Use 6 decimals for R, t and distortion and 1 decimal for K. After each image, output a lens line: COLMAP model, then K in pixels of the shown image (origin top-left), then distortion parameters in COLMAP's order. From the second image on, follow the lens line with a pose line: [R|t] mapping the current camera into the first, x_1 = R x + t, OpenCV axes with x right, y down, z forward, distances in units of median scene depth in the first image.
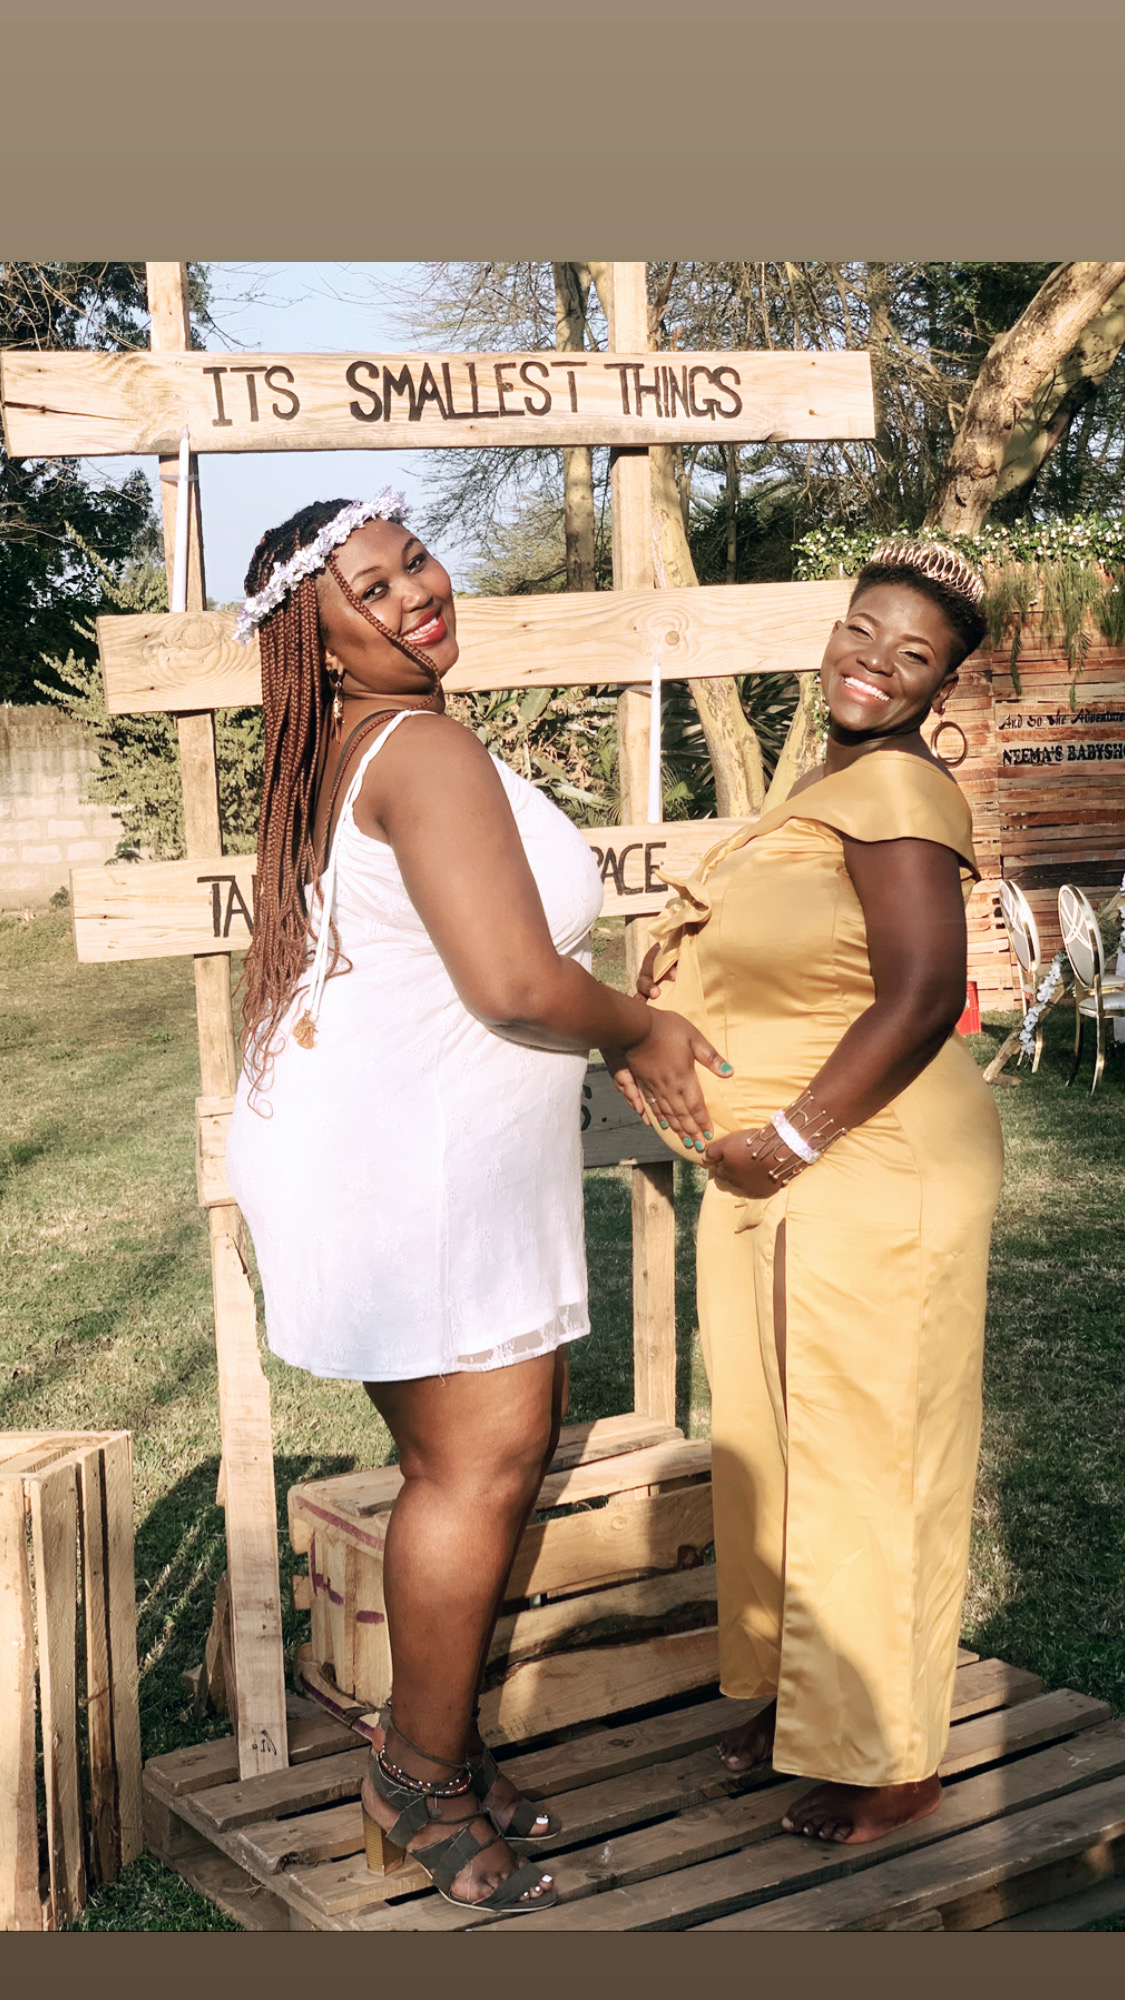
lens RADIAL K [[3010.4, 0, 457.9], [0, 3010.4, 1055.2], [0, 0, 1]] dist [0.115446, 0.000000]
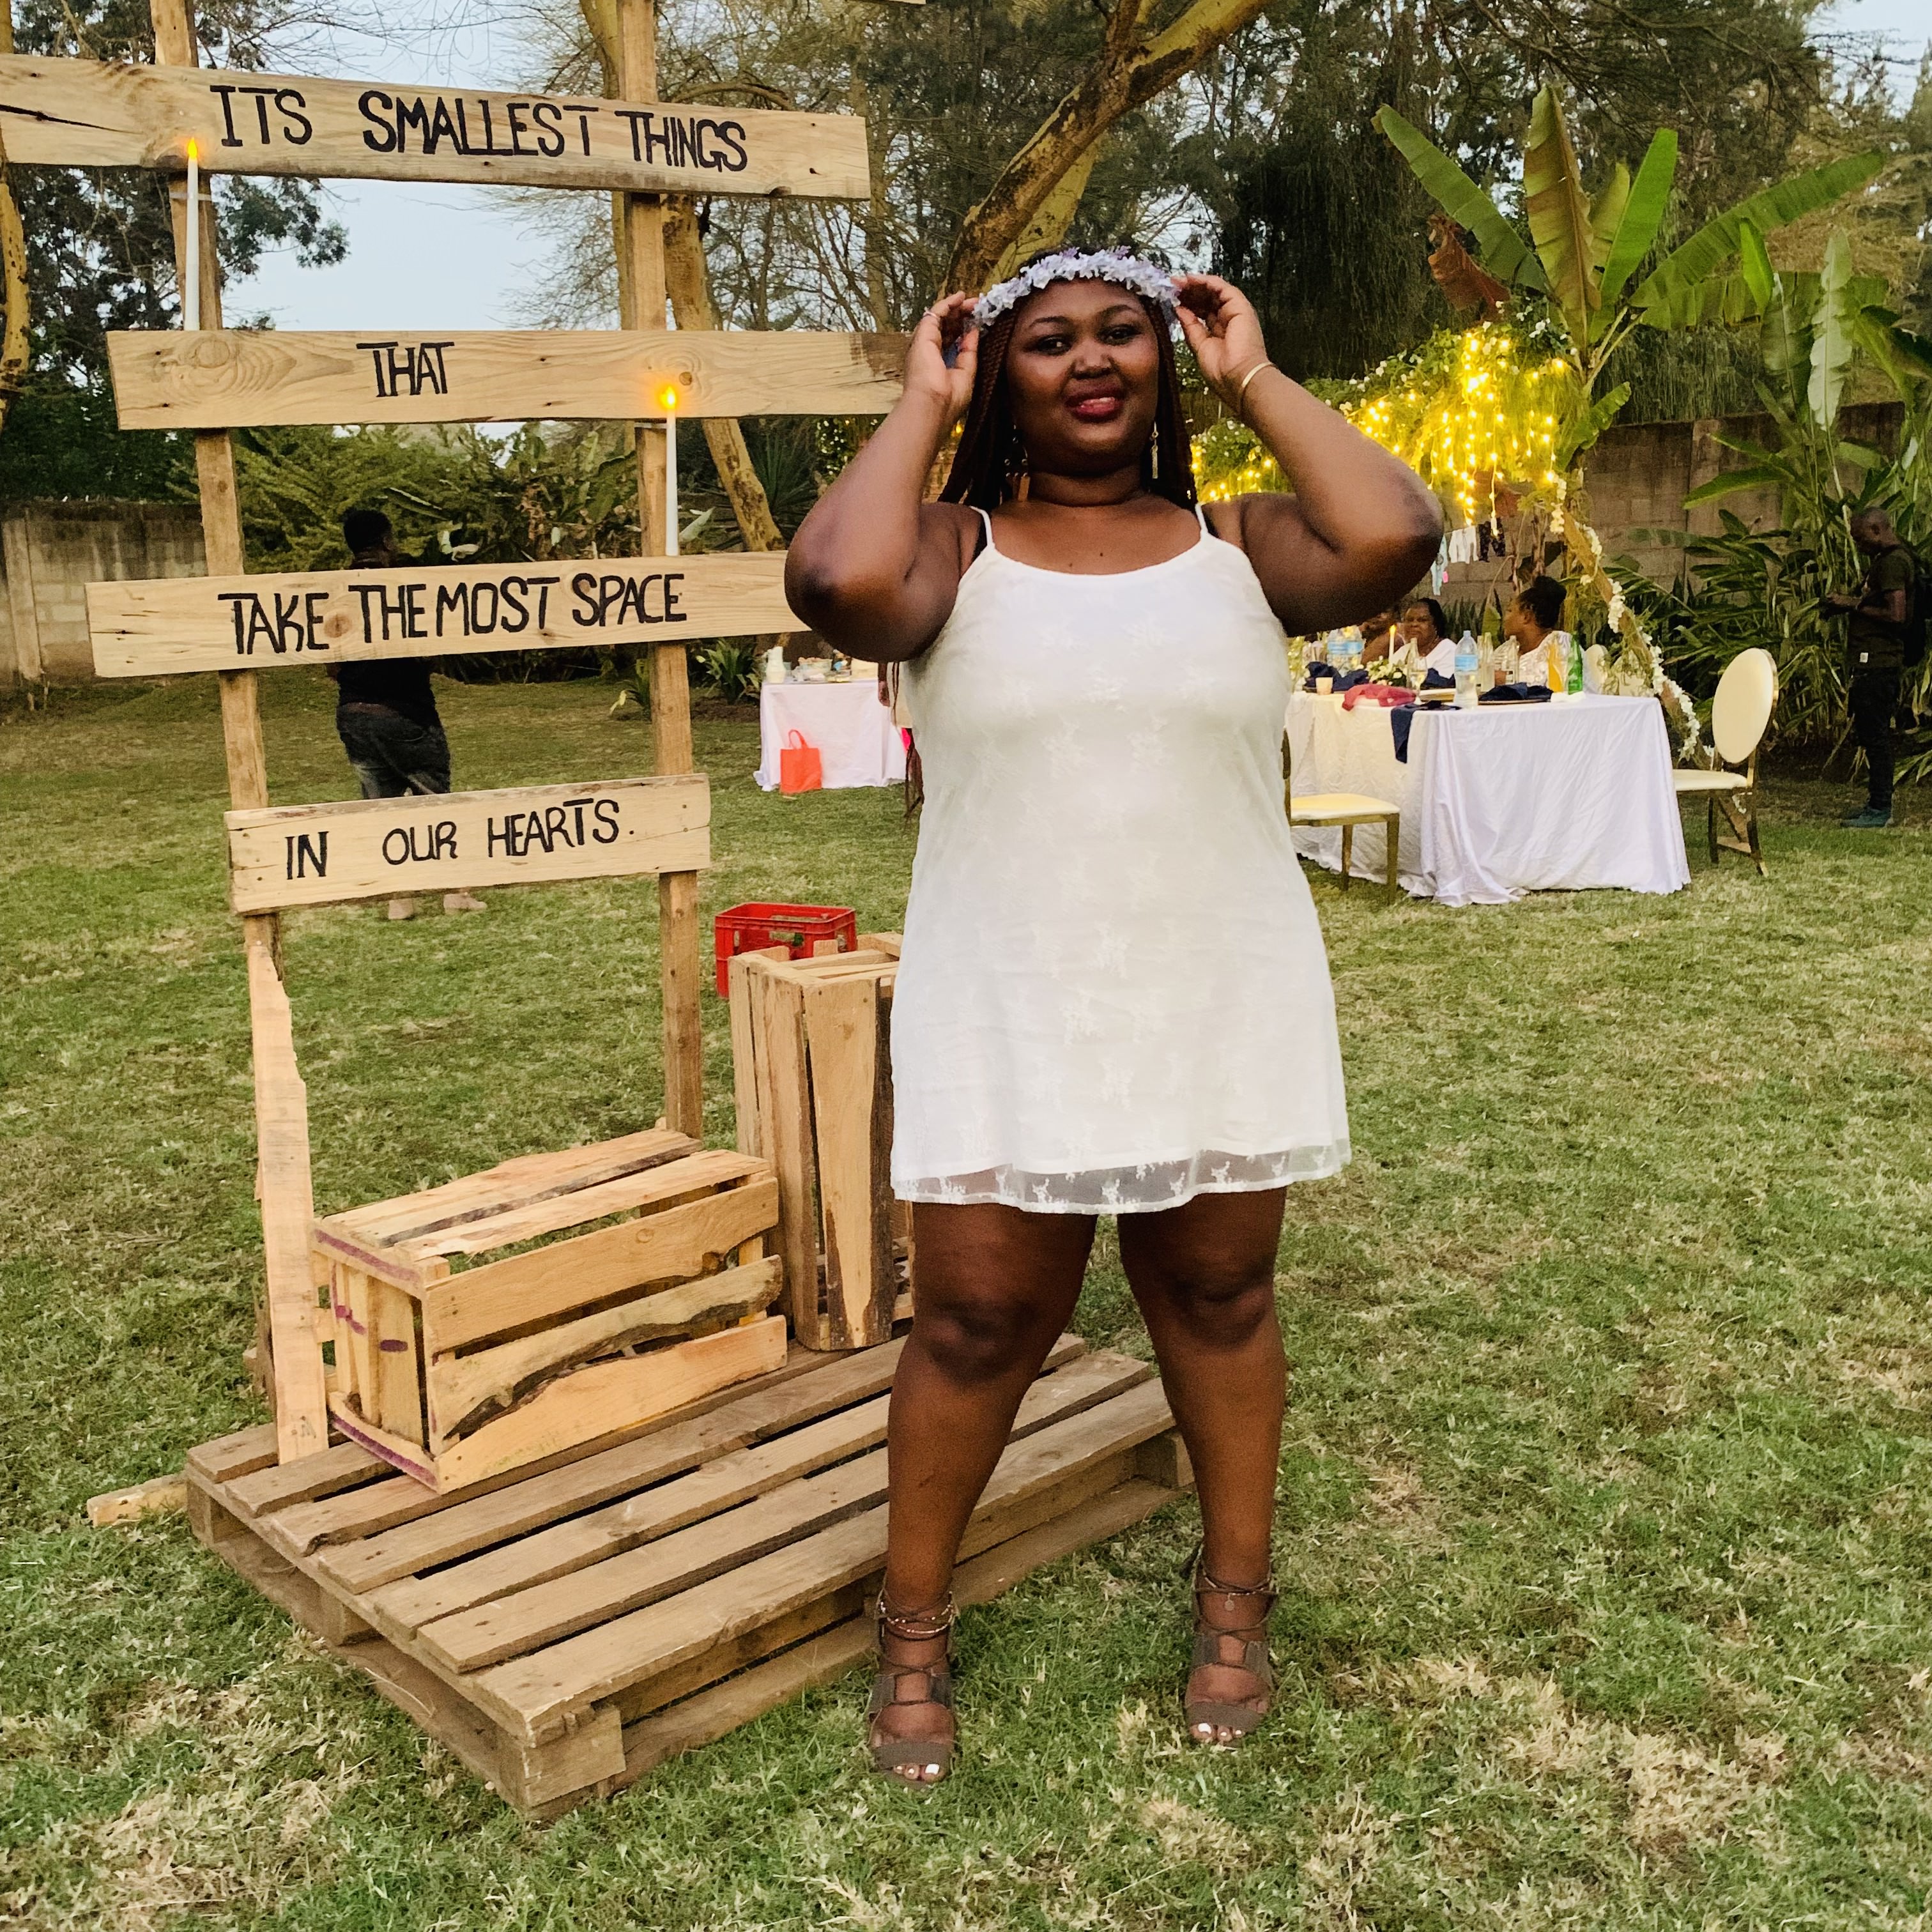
lens RADIAL K [[2198.2, 0, 966.1], [0, 2198.2, 965.5], [0, 0, 1]] dist [-0.048763, 0.000000]
pose [[0.984647, -0.018250, 0.173599, 0.031914], [0.006683, 0.997731, 0.066988, 0.018238], [-0.174428, -0.064799, 0.982536, 0.218340]]
